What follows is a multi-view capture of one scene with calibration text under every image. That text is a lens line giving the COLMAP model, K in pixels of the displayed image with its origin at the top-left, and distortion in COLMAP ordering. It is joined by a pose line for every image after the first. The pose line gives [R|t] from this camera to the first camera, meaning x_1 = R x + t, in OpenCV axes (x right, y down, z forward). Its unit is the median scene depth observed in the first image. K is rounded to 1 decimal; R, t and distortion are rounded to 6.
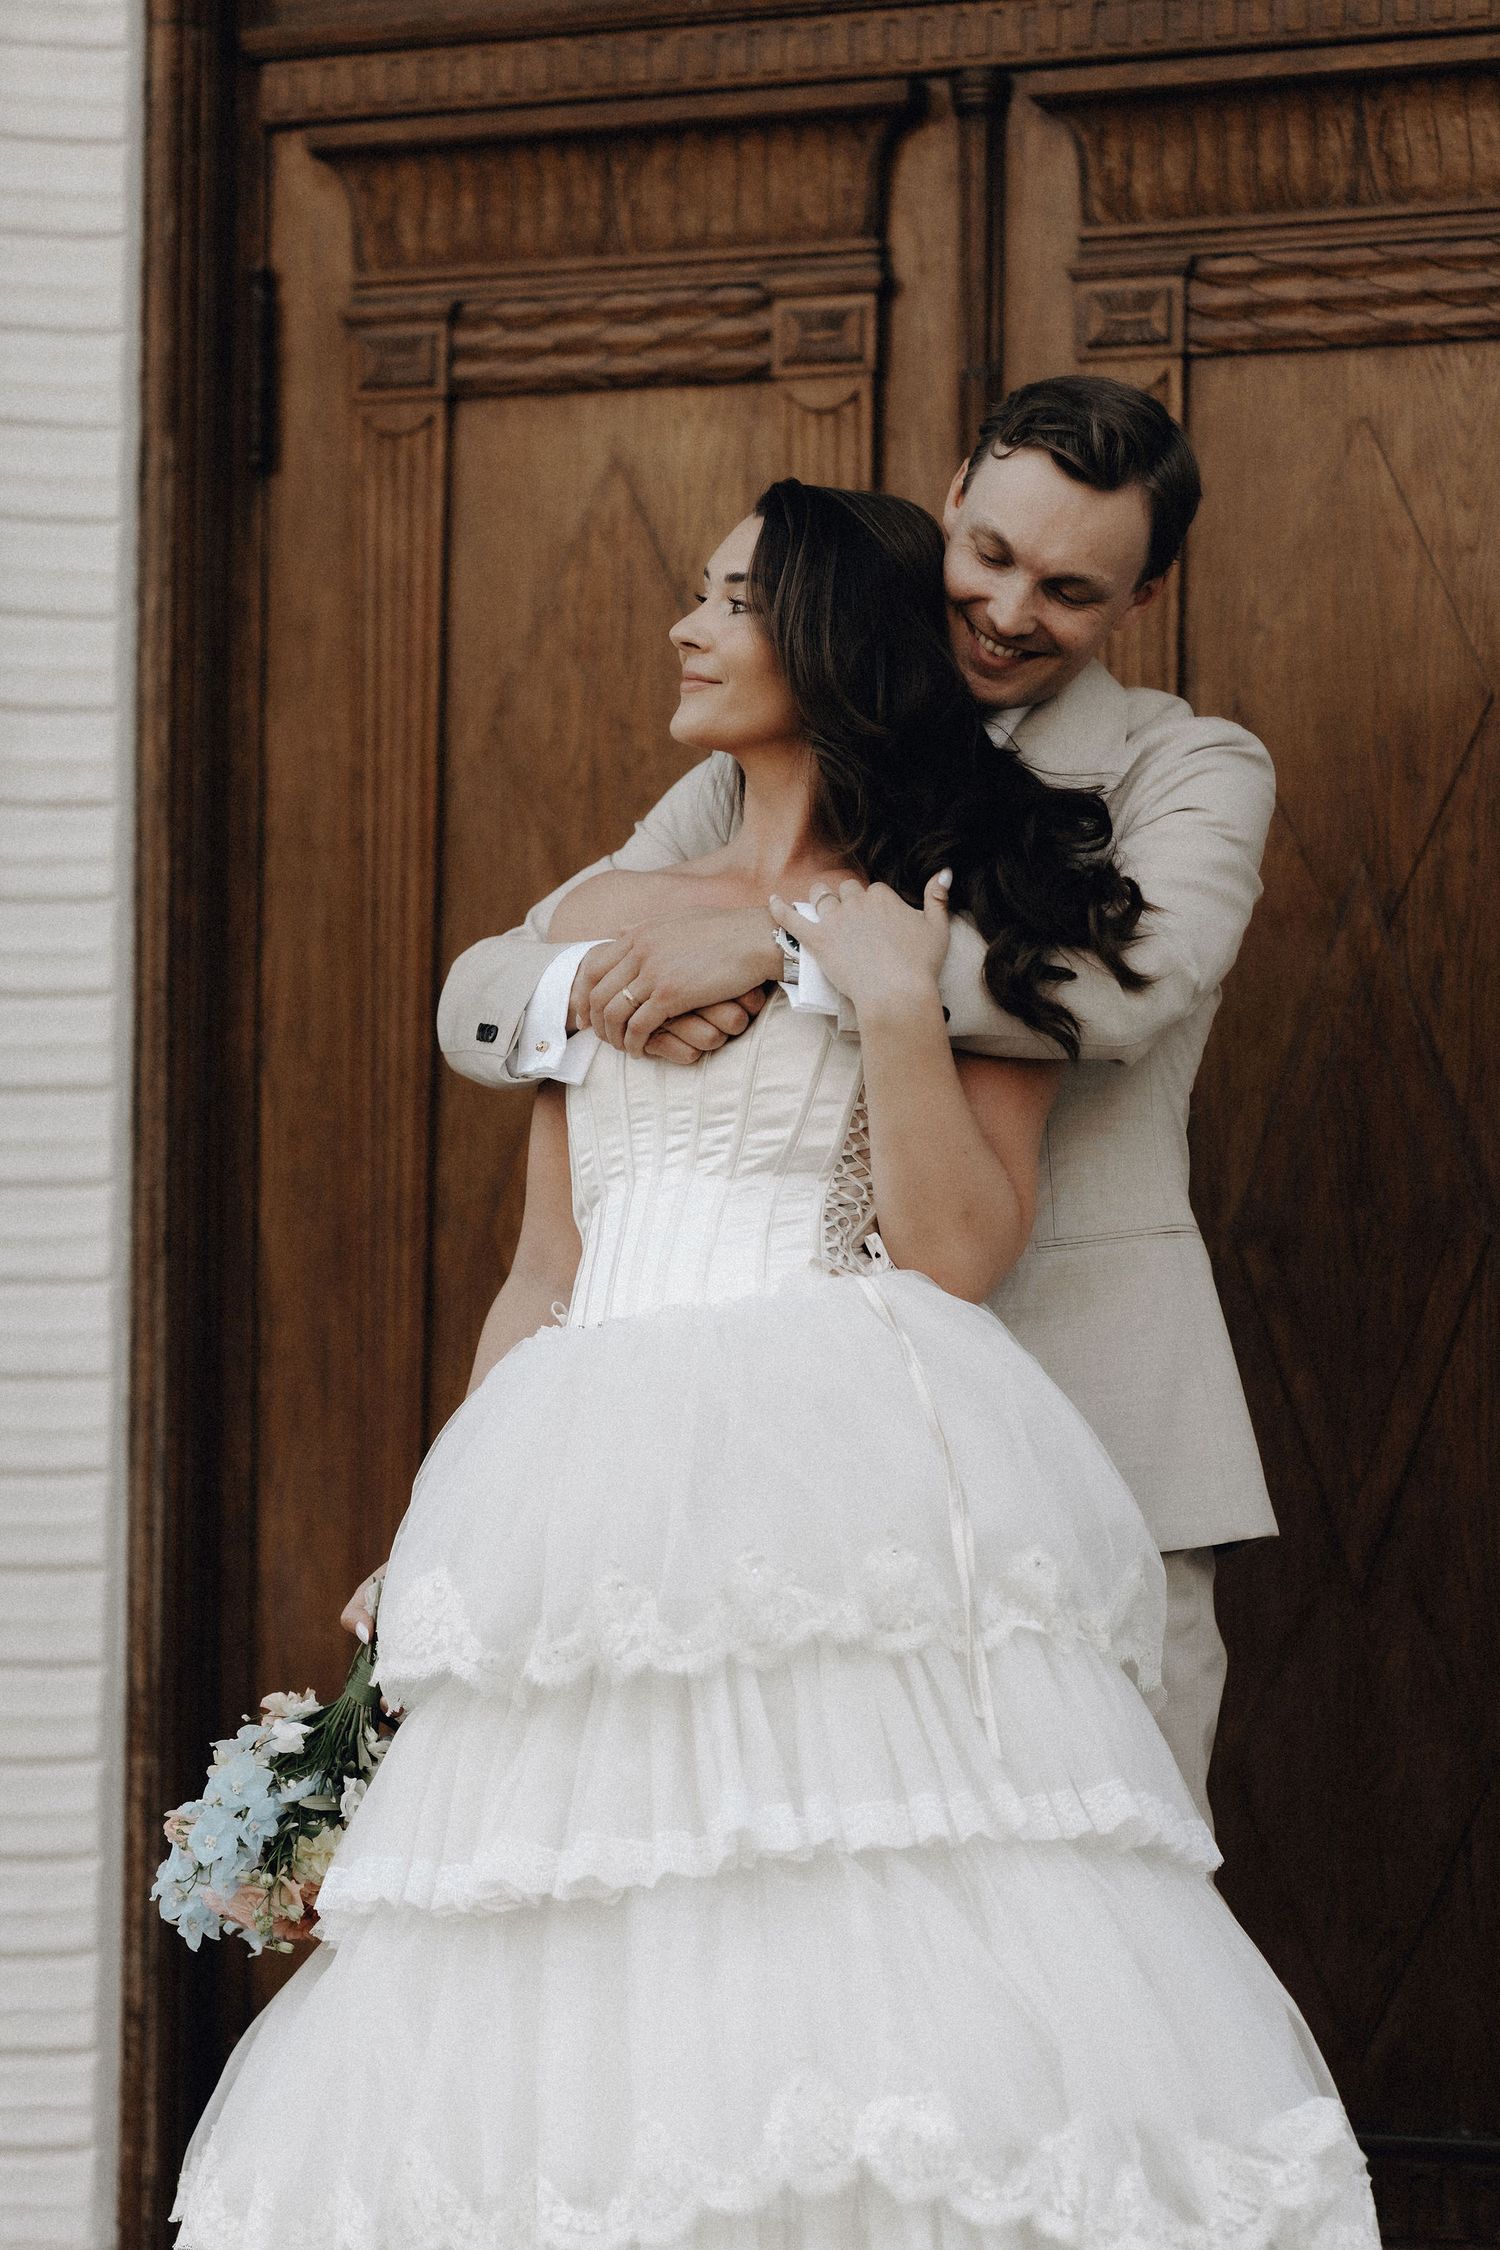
lens RADIAL K [[6809.6, 0, 489.7], [0, 6809.6, 1243.8], [0, 0, 1]] dist [0.041840, -0.218406]
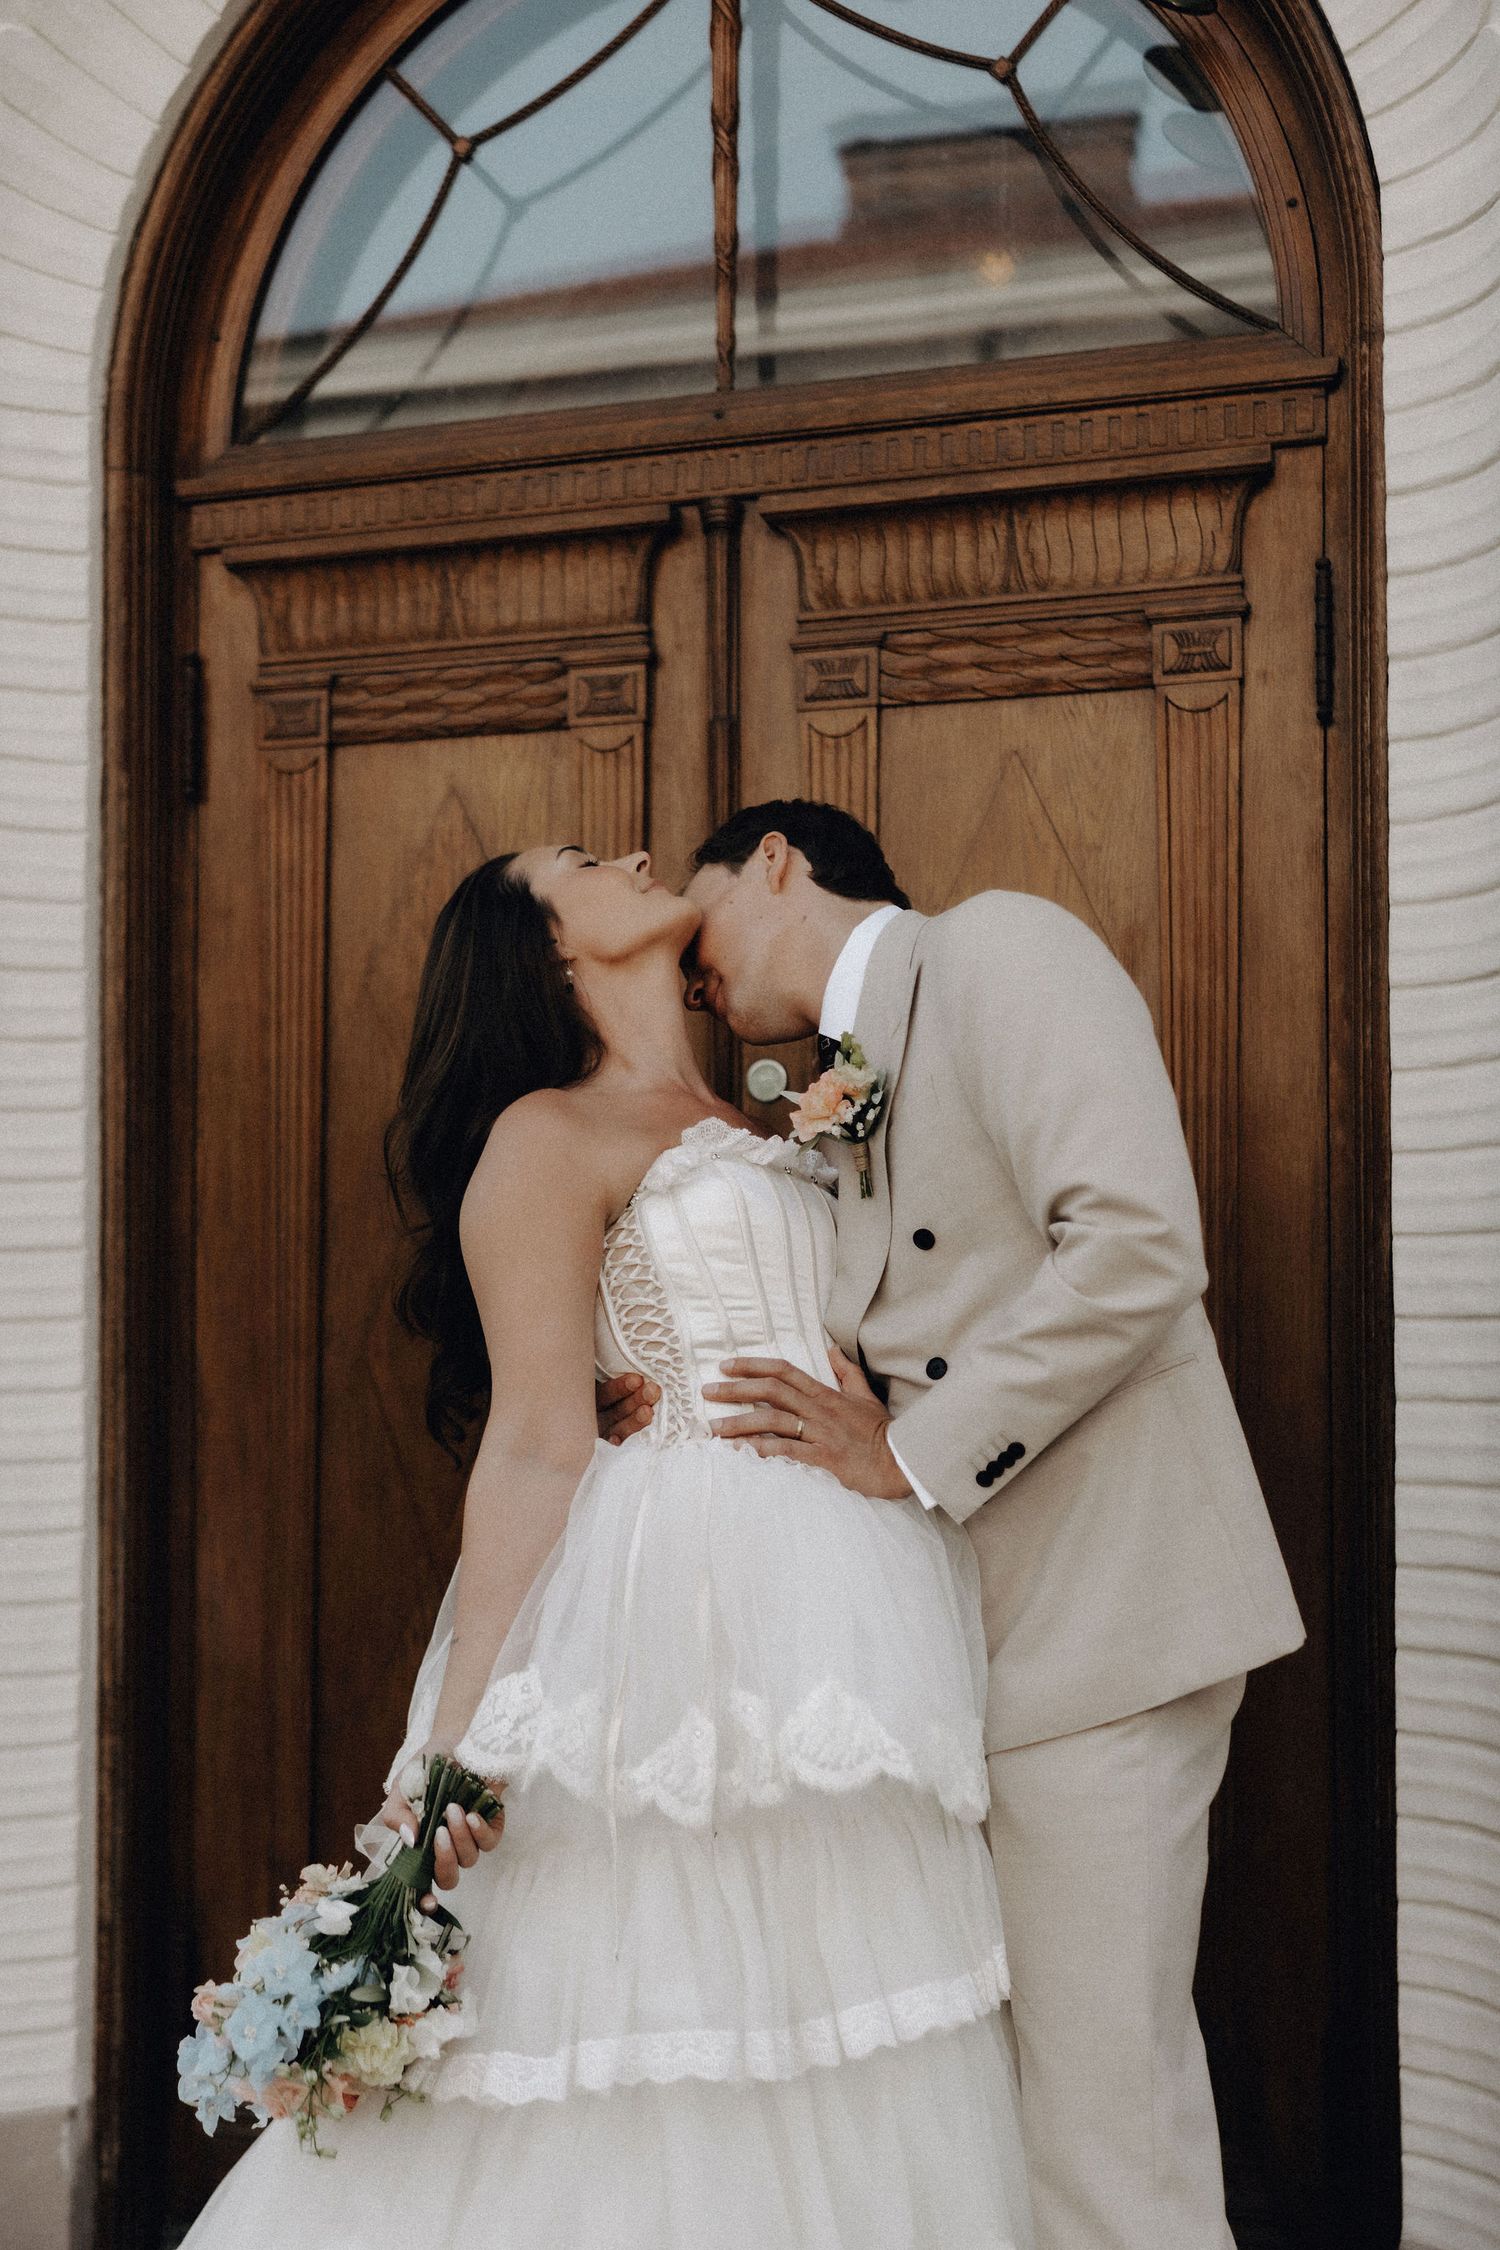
lens RADIAL K [[2775.3, 0, 670.7], [0, 2775.3, 1272.1], [0, 0, 1]] dist [0.018692, -0.031396]
pose [[0.992892, -0.007108, 0.118807, -0.004922], [0.006883, 0.999974, 0.002304, -0.018552], [-0.118820, -0.001470, 0.992915, 0.434606]]
